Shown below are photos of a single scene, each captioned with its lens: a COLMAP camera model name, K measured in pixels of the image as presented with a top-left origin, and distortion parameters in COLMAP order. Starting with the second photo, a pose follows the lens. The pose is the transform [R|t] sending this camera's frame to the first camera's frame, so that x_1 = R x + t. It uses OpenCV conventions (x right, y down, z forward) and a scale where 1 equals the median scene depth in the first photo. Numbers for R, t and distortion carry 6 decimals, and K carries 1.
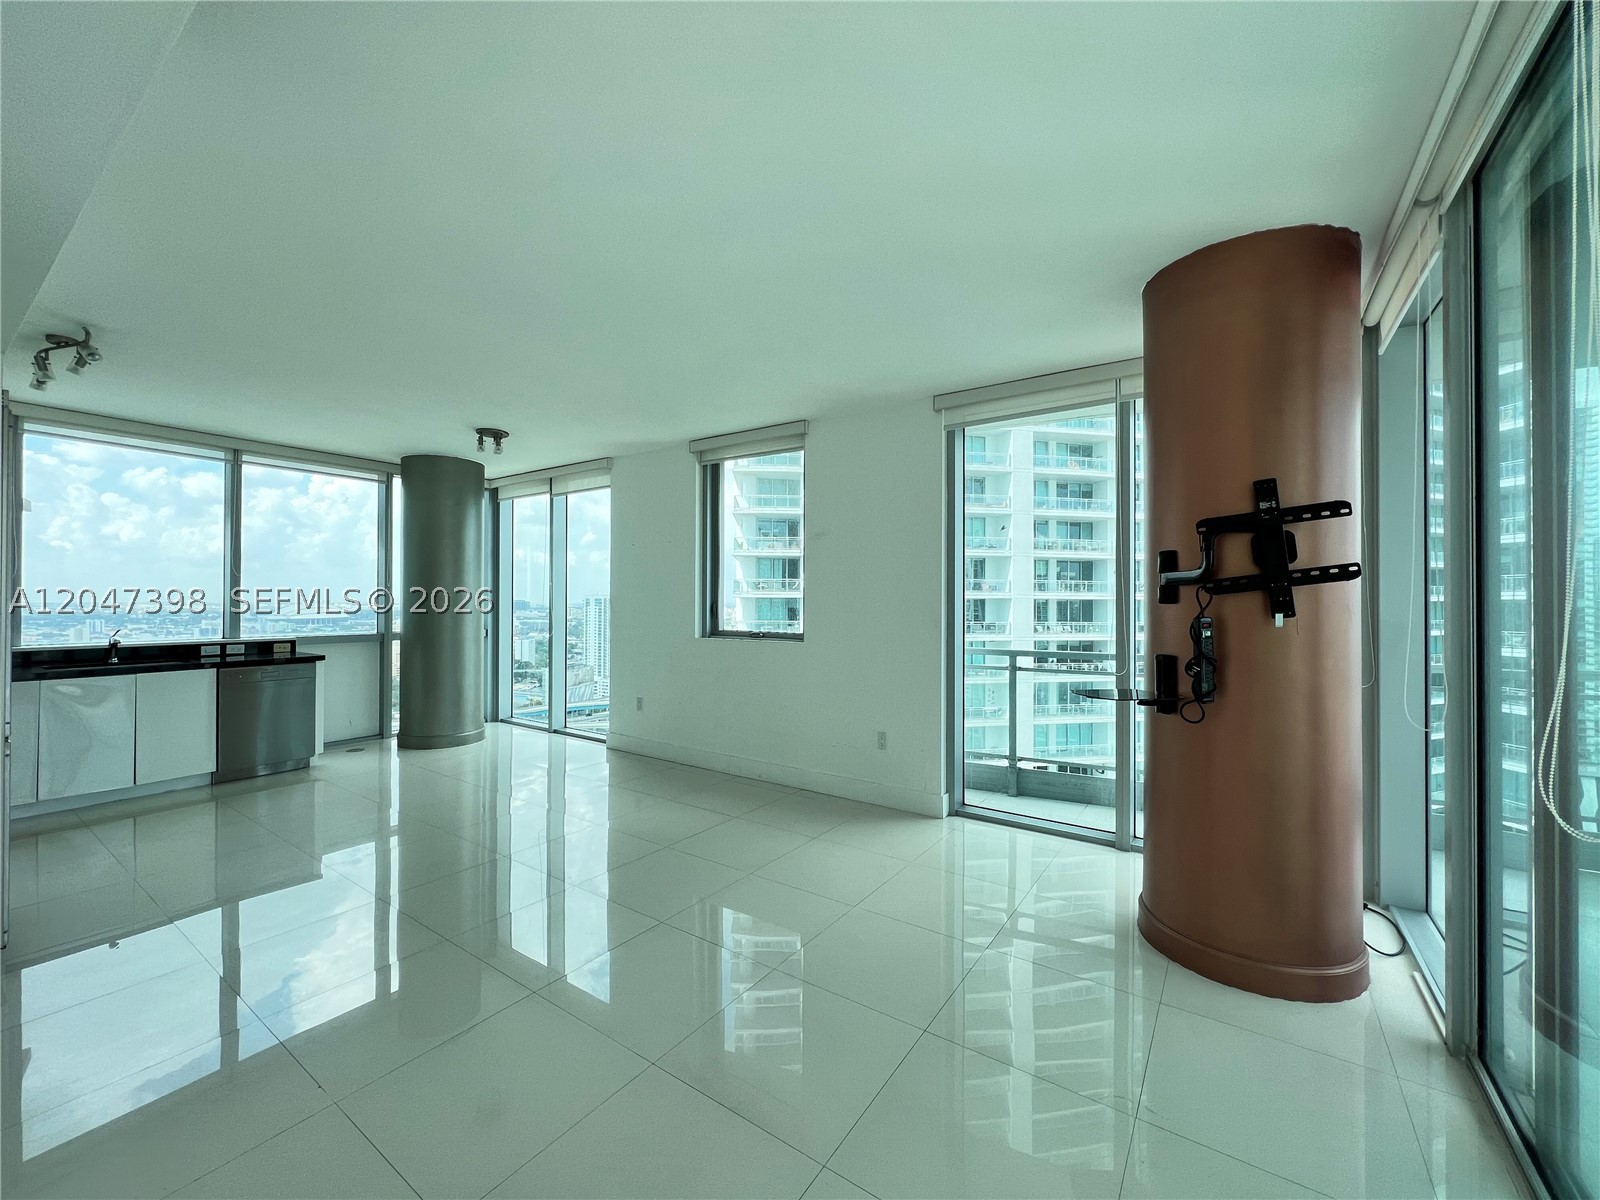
lens RADIAL K [[642.0, 0, 794.9], [0, 642.0, 591.9], [0, 0, 1]] dist [-0.001710, 0.000079]
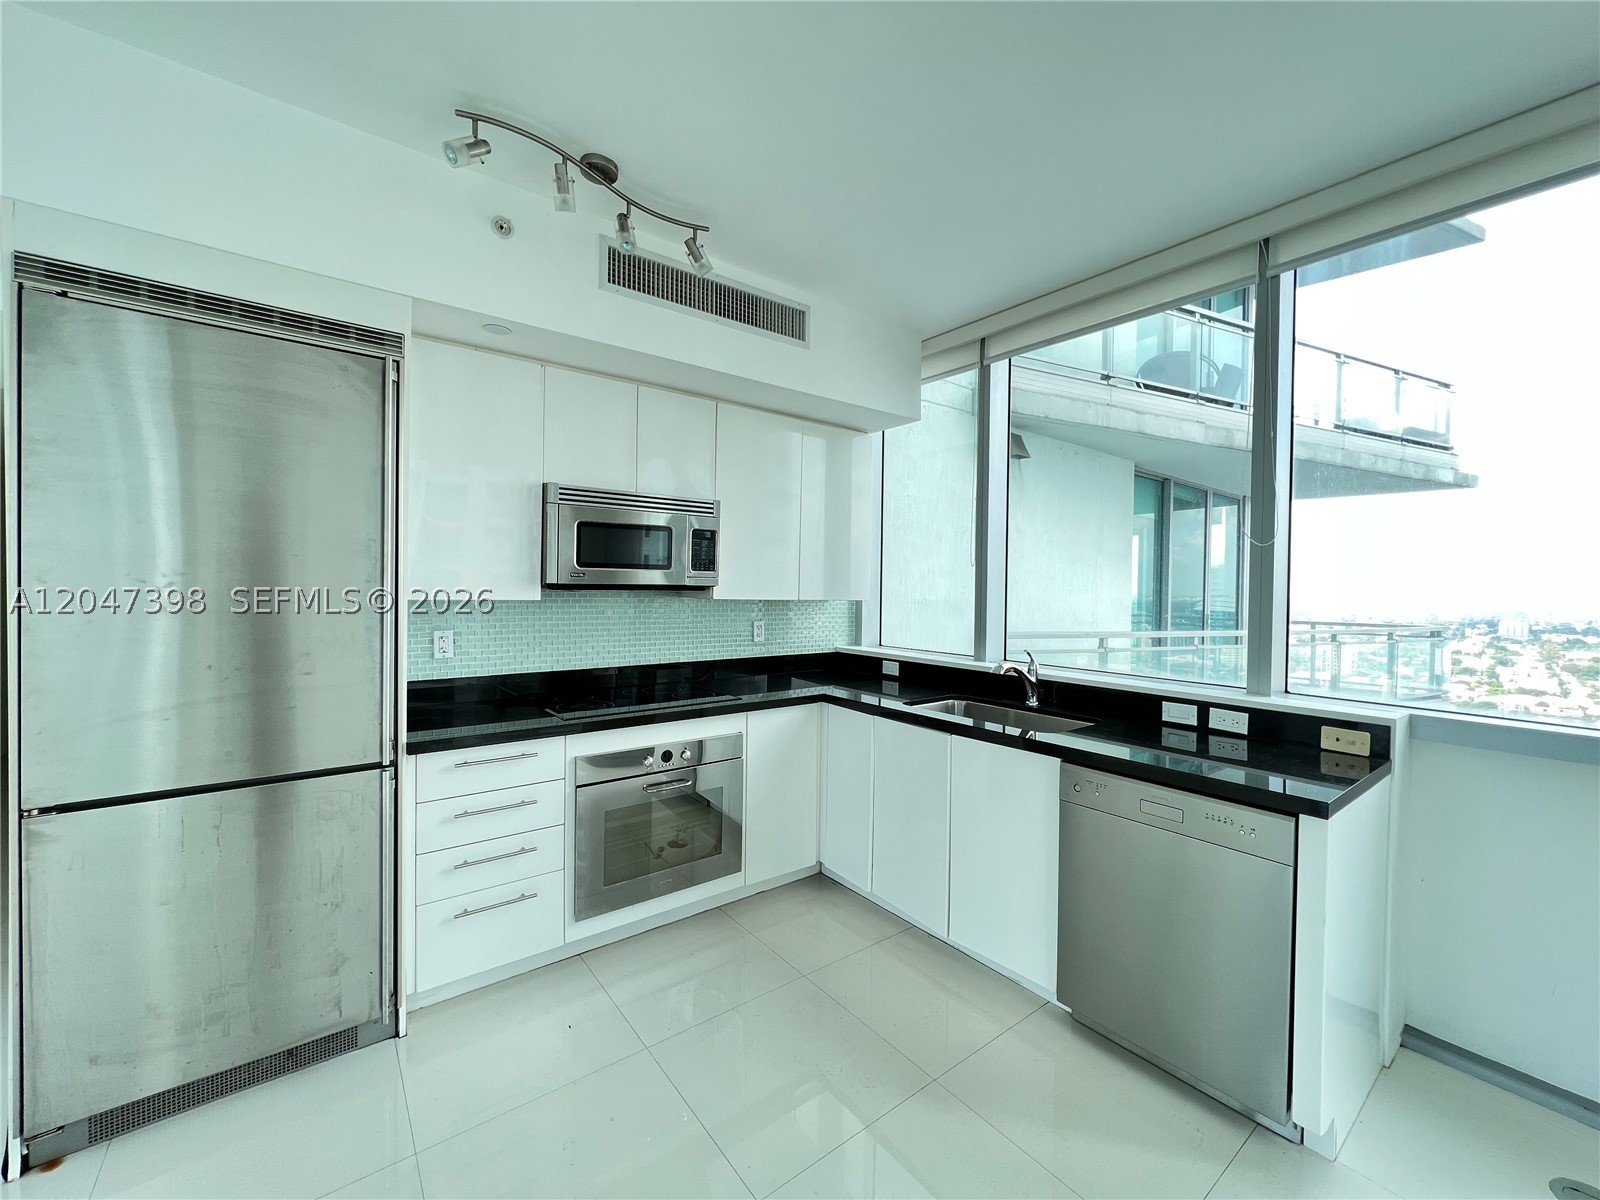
lens RADIAL K [[639.0, 0, 802.1], [0, 639.0, 596.0], [0, 0, 1]] dist [0.000993, 0.000053]
pose [[-0.304047, 0.006166, -0.952637, -0.379501], [-0.003500, 0.999965, 0.007589, 0.005645], [0.952651, 0.005642, -0.304015, 0.832858]]
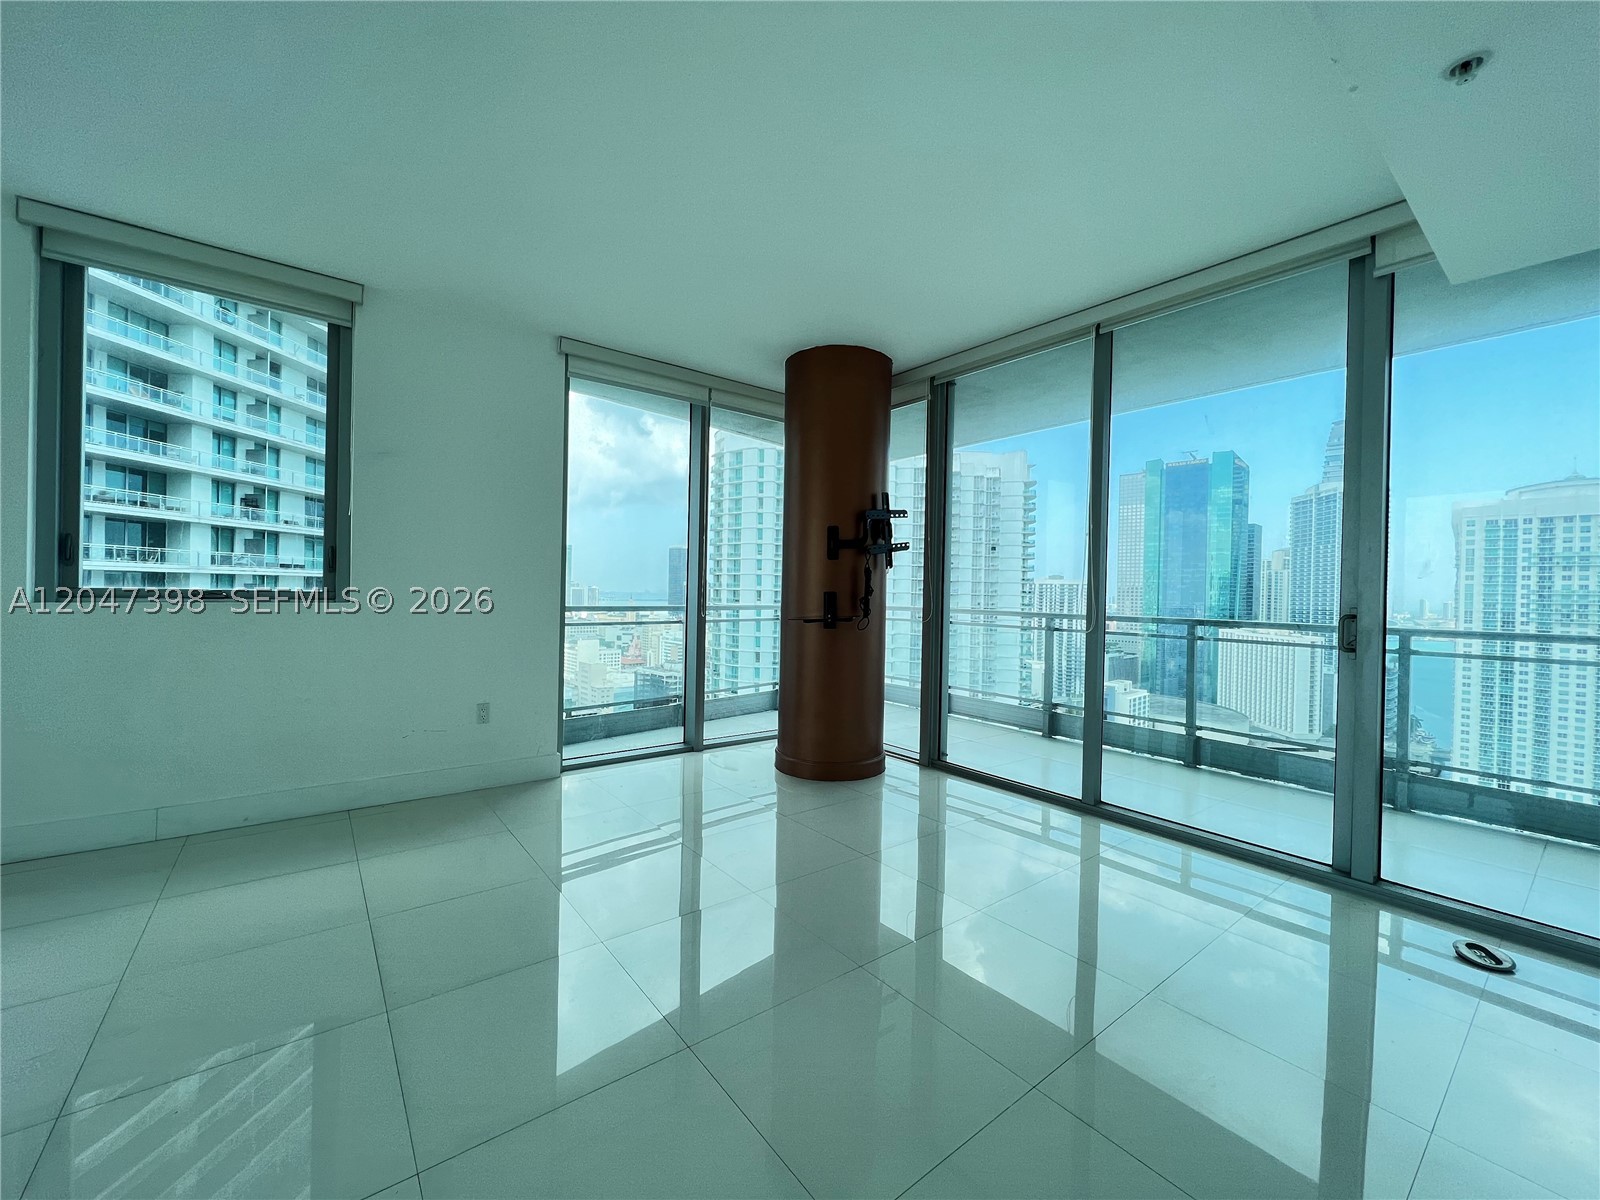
lens RADIAL K [[642.0, 0, 797.1], [0, 642.0, 594.0], [0, 0, 1]] dist [-0.001710, 0.000079]
pose [[0.301293, -0.003892, 0.953524, -0.445766], [-0.029926, 0.999460, 0.013535, 0.040026], [-0.953062, -0.032613, 0.301014, 0.283546]]
